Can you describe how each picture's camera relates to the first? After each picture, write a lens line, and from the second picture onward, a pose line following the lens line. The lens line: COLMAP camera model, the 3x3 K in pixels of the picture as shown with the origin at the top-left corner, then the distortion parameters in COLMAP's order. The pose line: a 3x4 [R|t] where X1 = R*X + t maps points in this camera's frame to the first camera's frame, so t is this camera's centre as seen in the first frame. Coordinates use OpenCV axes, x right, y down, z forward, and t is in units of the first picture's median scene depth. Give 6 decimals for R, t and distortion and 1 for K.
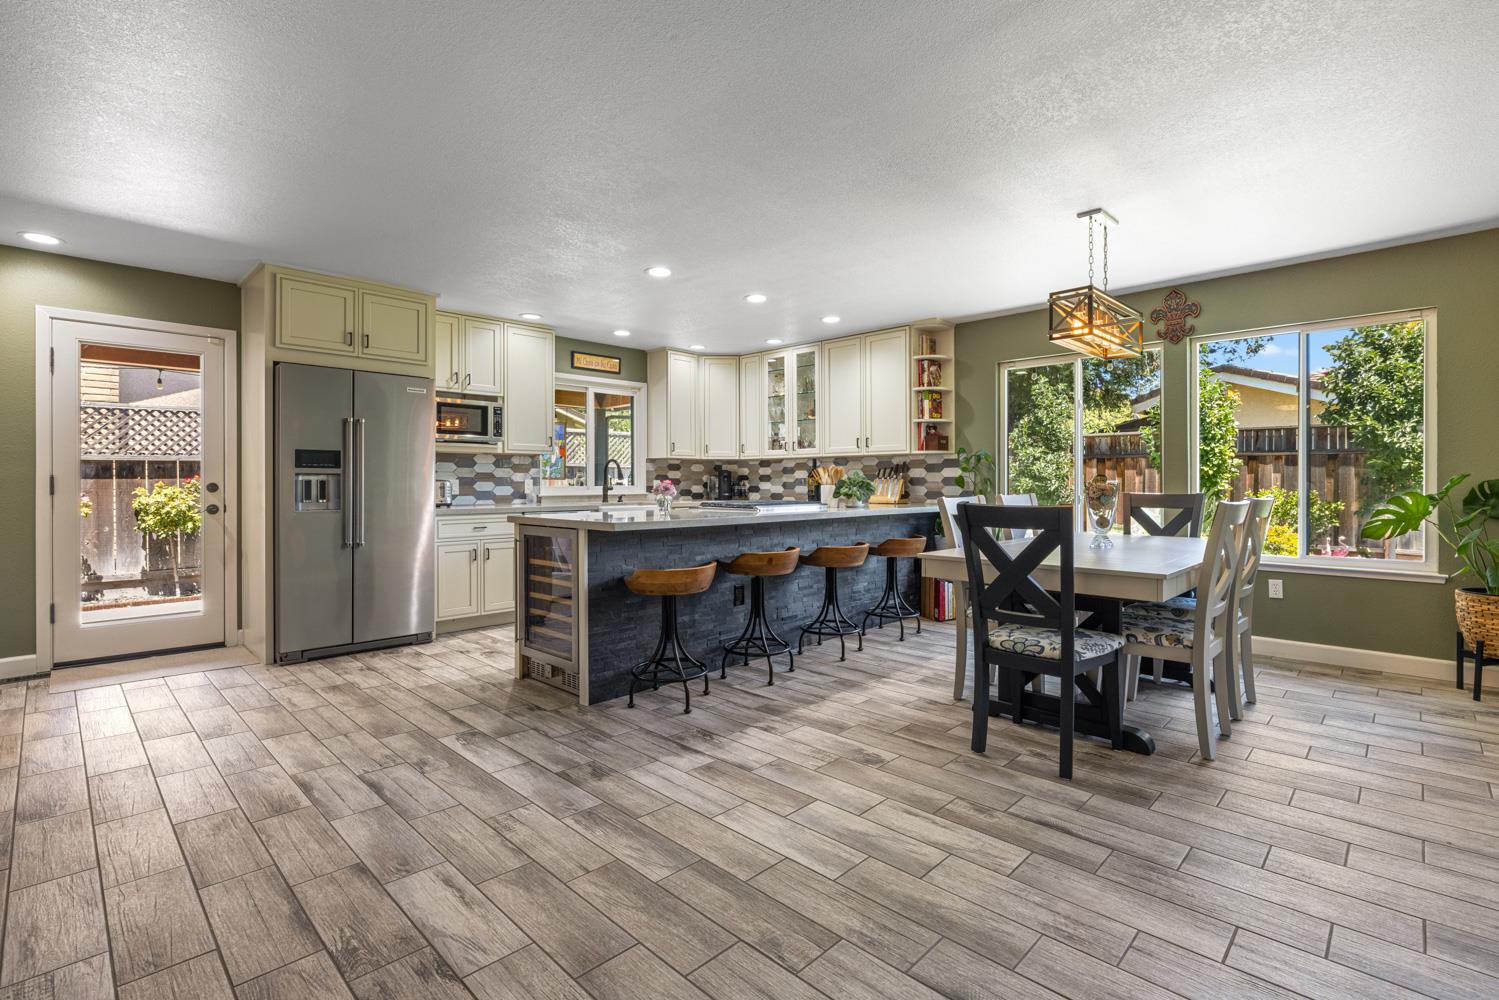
lens RADIAL K [[694.0, 0, 747.7], [0, 694.0, 492.6], [0, 0, 1]] dist [-0.004020, 0.000636]
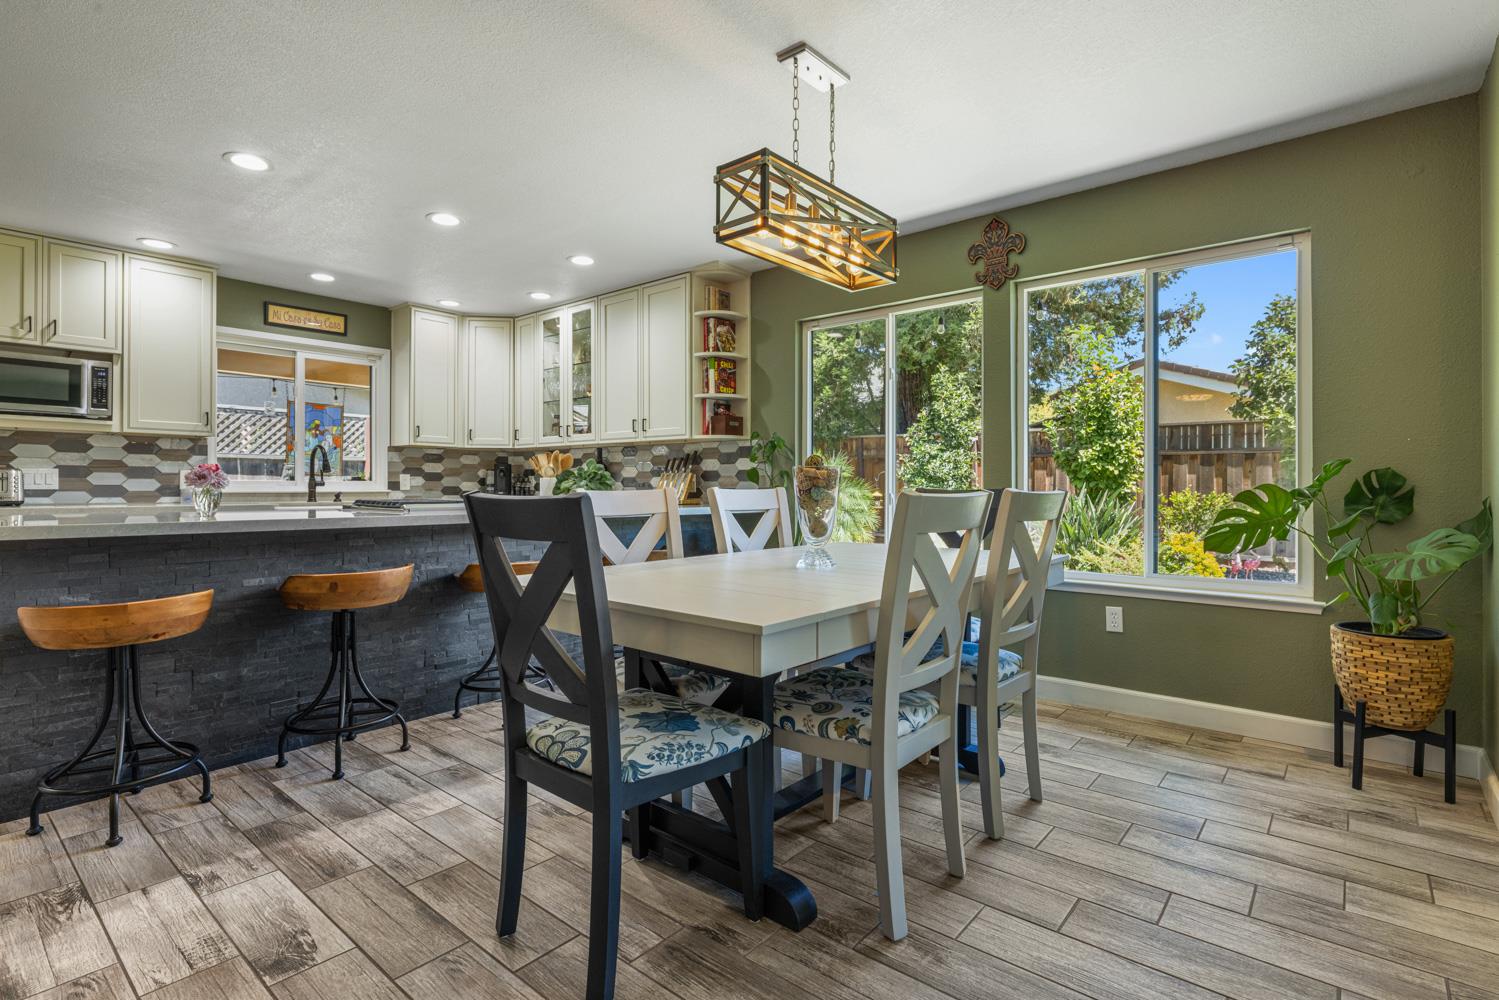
lens RADIAL K [[727.1, 0, 747.5], [0, 727.1, 492.3], [0, 0, 1]] dist [-0.002769, -0.000115]
pose [[0.997609, 0.004154, 0.068992, 0.243867], [-0.003643, 0.999965, -0.007541, 0.008942], [-0.069020, 0.007271, 0.997589, 0.195685]]
